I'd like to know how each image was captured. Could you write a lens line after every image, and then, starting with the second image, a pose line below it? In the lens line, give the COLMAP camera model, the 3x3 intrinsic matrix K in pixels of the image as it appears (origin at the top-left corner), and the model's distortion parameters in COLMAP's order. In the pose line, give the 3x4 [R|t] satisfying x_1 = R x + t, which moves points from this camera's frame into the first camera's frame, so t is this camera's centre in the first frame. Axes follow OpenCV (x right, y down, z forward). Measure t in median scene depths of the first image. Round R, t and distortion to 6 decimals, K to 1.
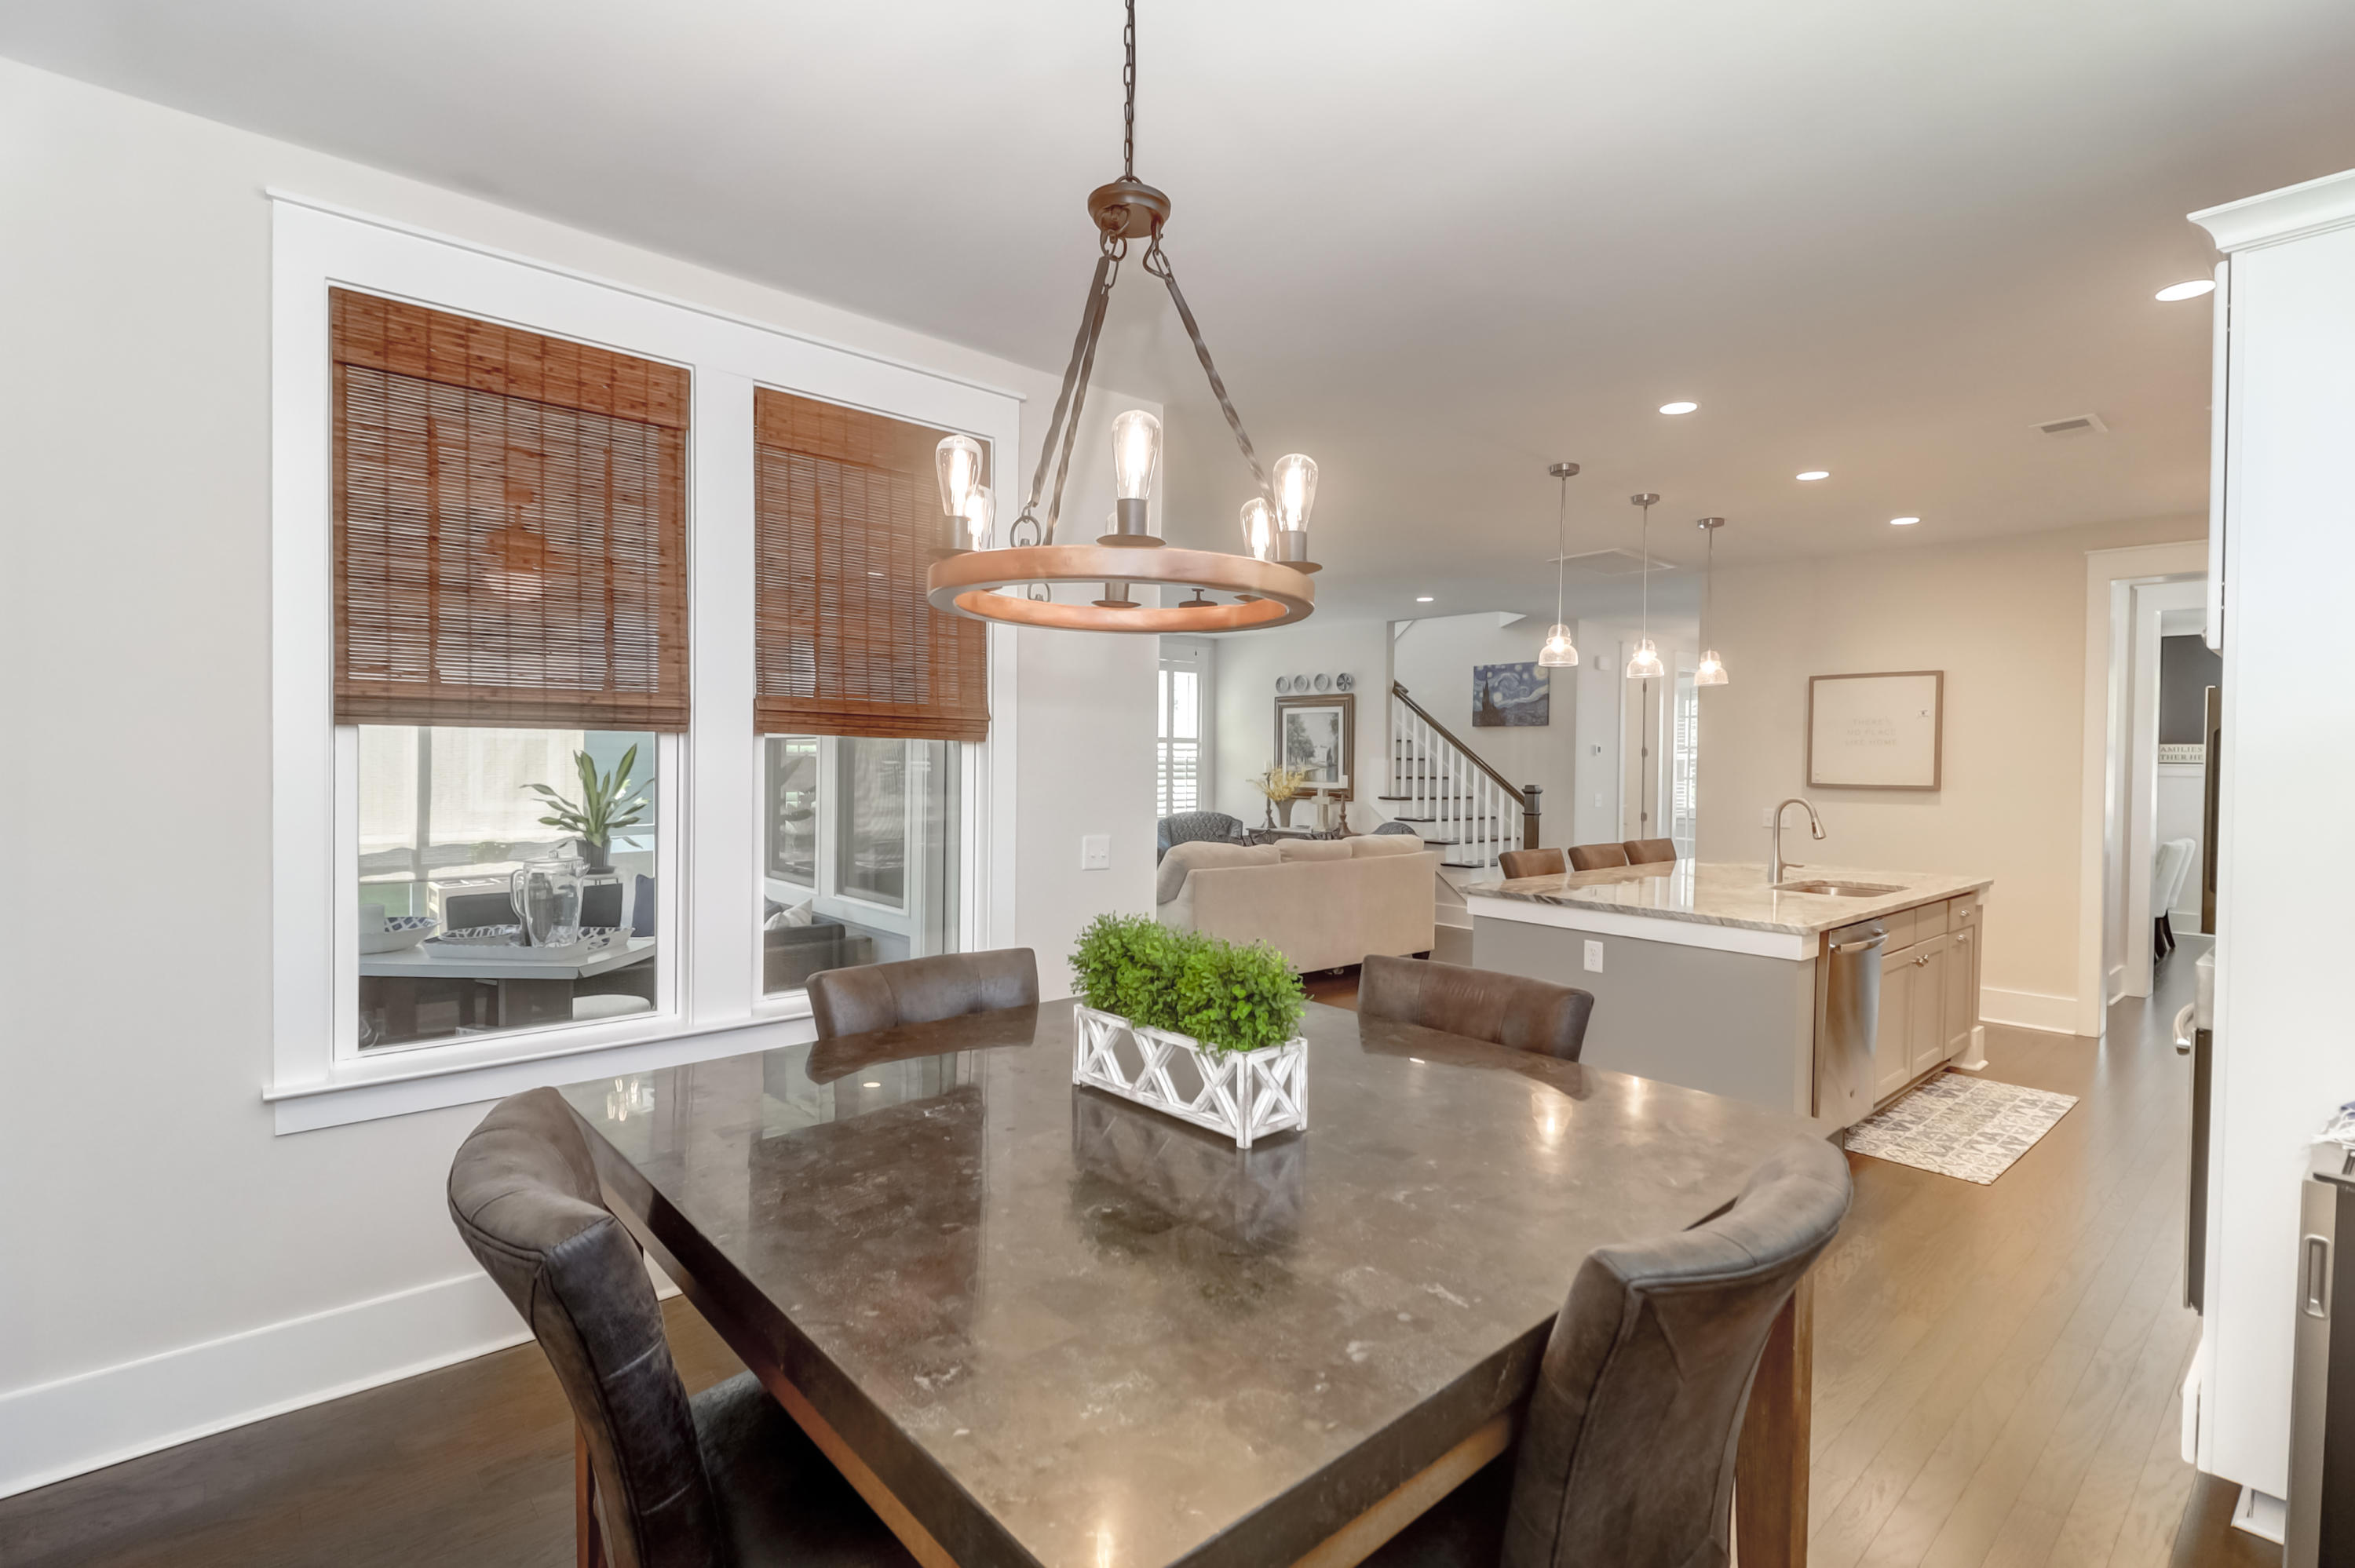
lens RADIAL K [[1076.6, 0, 1170.7], [0, 1076.6, 771.7], [0, 0, 1]] dist [0.002349, -0.004610]
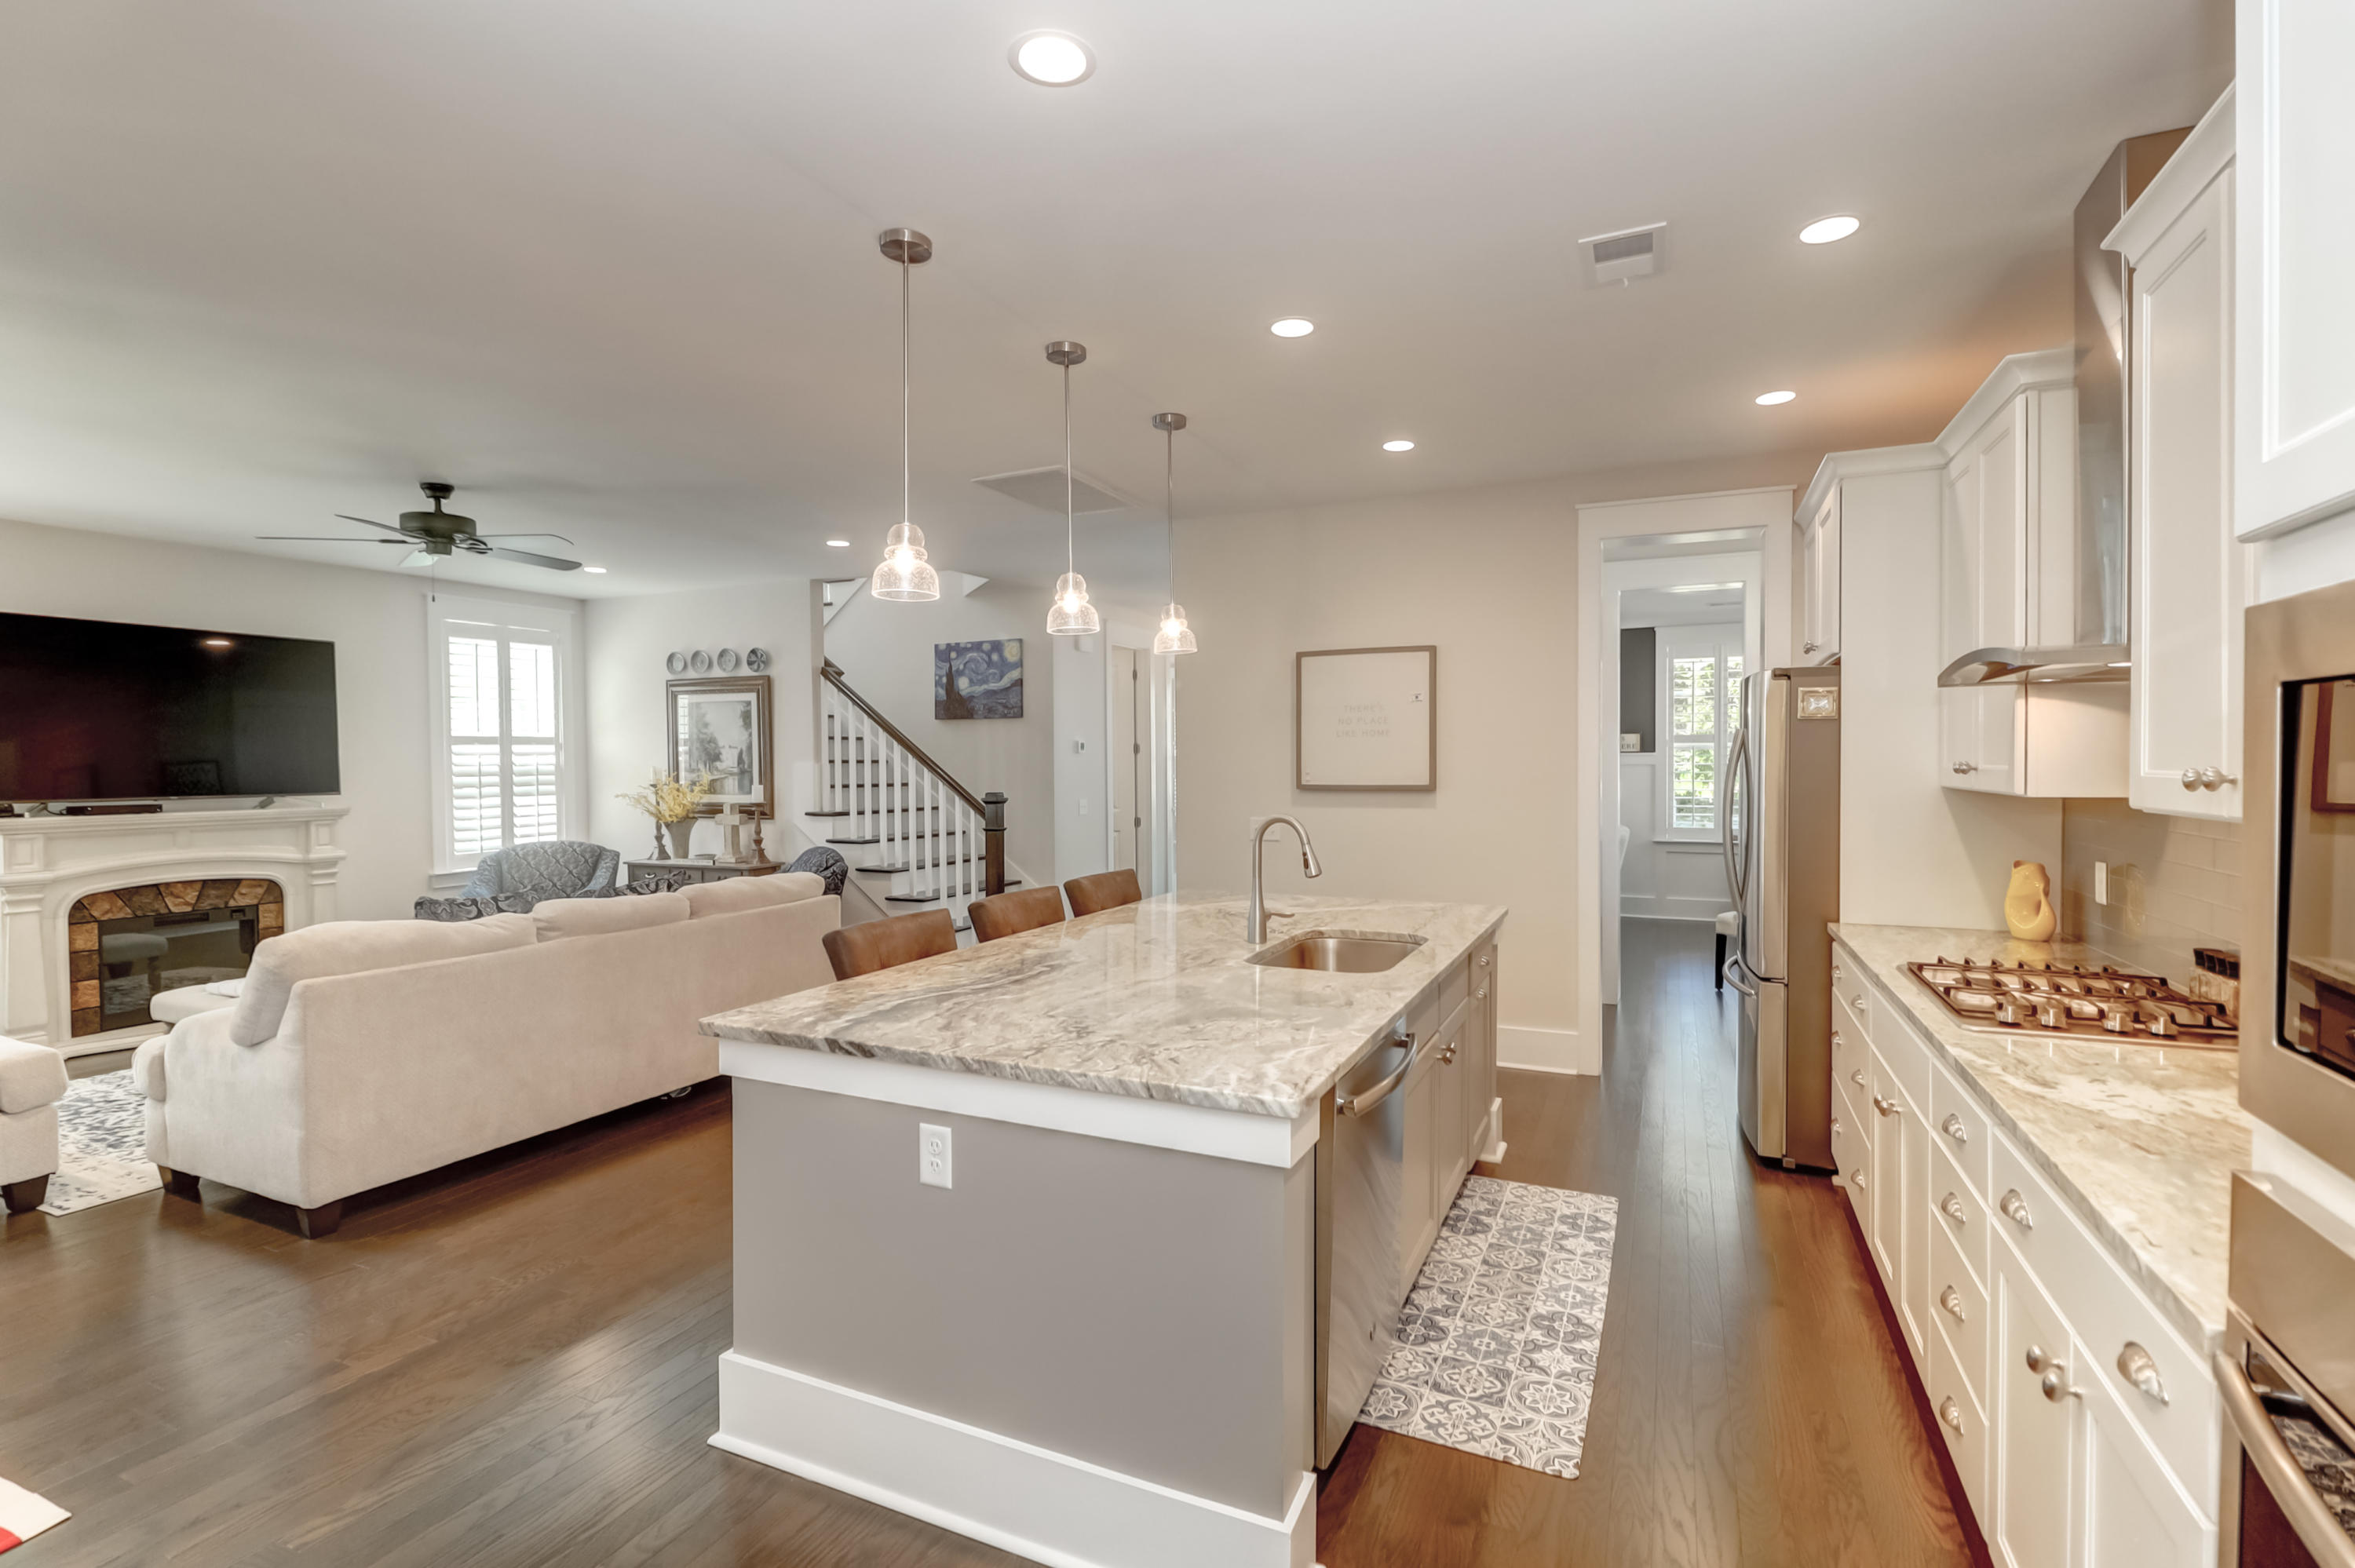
lens RADIAL K [[1076.6, 0, 1174.9], [0, 1076.6, 779.0], [0, 0, 1]] dist [0.002349, -0.004610]
pose [[0.912953, -0.025686, 0.407255, 0.121157], [0.022479, 0.999667, 0.012658, -0.003926], [-0.407445, -0.002401, 0.913227, 0.203208]]
